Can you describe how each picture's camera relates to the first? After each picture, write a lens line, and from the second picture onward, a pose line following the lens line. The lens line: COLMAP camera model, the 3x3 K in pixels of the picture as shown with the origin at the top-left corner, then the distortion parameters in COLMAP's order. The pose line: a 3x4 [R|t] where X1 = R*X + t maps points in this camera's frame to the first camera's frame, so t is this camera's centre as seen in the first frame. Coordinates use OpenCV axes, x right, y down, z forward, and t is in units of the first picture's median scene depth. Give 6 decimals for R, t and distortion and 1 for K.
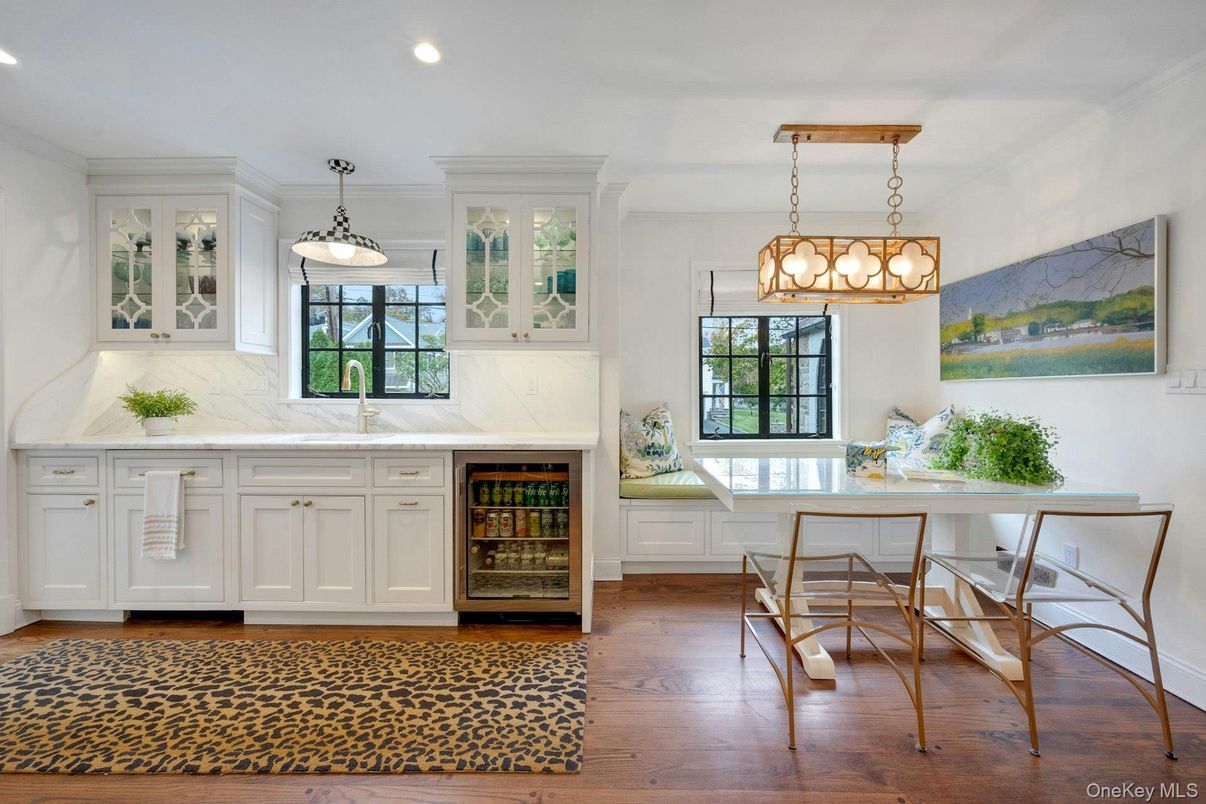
lens RADIAL K [[480.1, 0, 603.0], [0, 480.1, 402.0], [0, 0, 1]] dist [-0.000077, 0.000080]
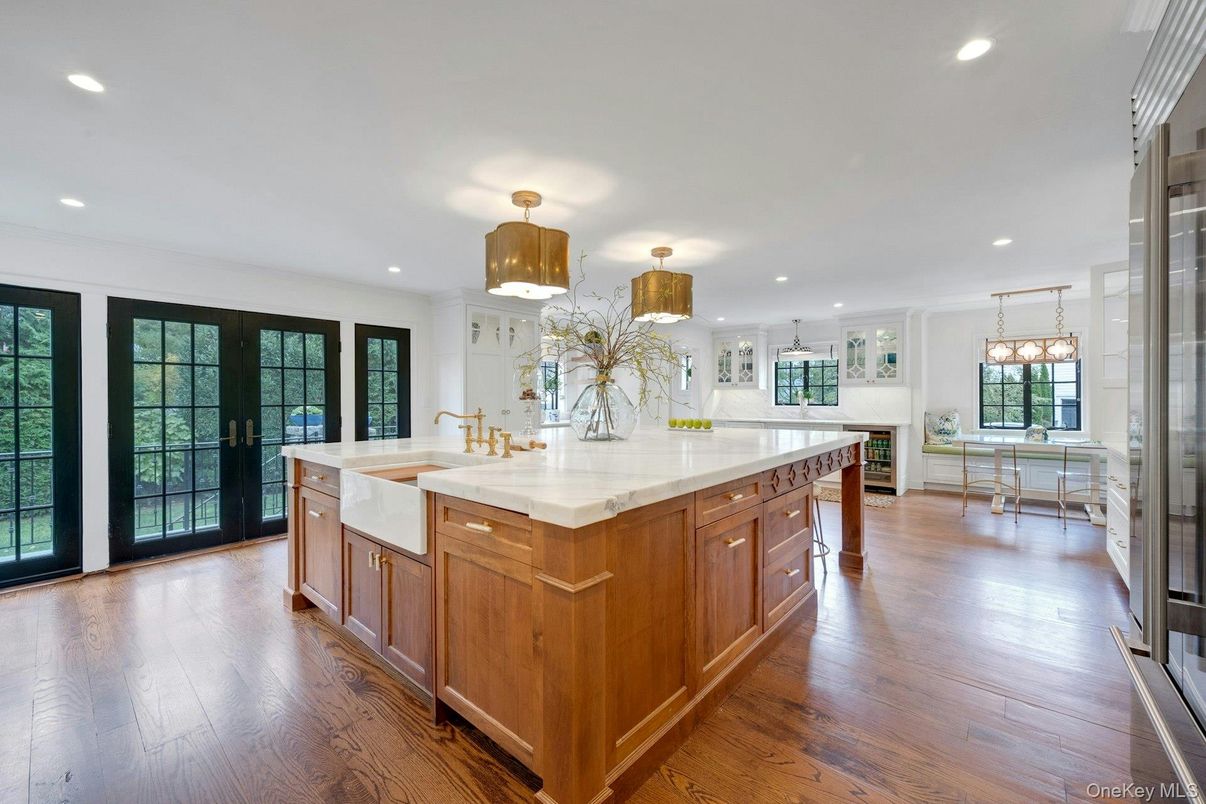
lens RADIAL K [[480.1, 0, 603.0], [0, 480.1, 402.0], [0, 0, 1]] dist [-0.000077, 0.000080]
pose [[0.770272, -0.000154, -0.637716, 0.346388], [-0.008910, 0.999900, -0.011003, 0.010760], [0.637654, 0.014157, 0.770193, -1.799649]]
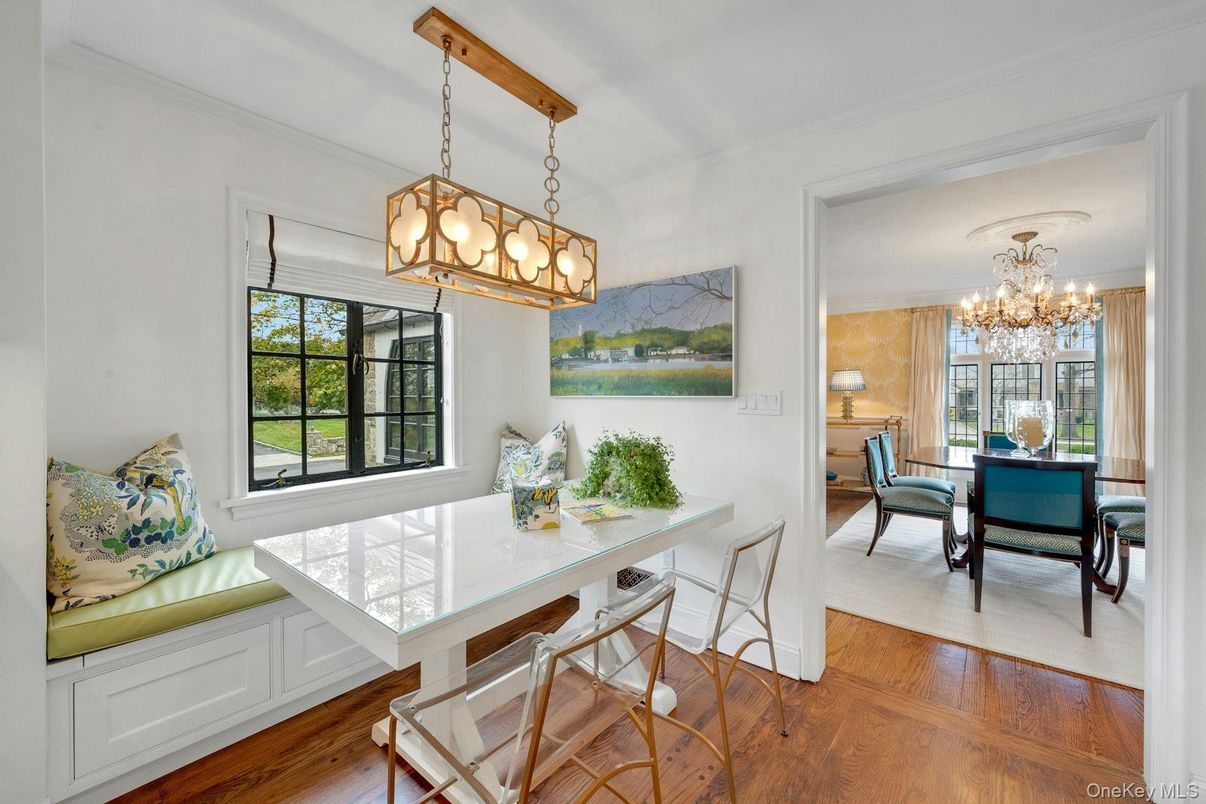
lens RADIAL K [[486.0, 0, 601.2], [0, 486.0, 396.8], [0, 0, 1]] dist [-0.000086, -0.000087]
pose [[0.619801, -0.002350, 0.784755, -0.000125], [0.012716, 0.999894, -0.007049, -0.040319], [-0.784656, 0.014348, 0.619766, 0.367400]]
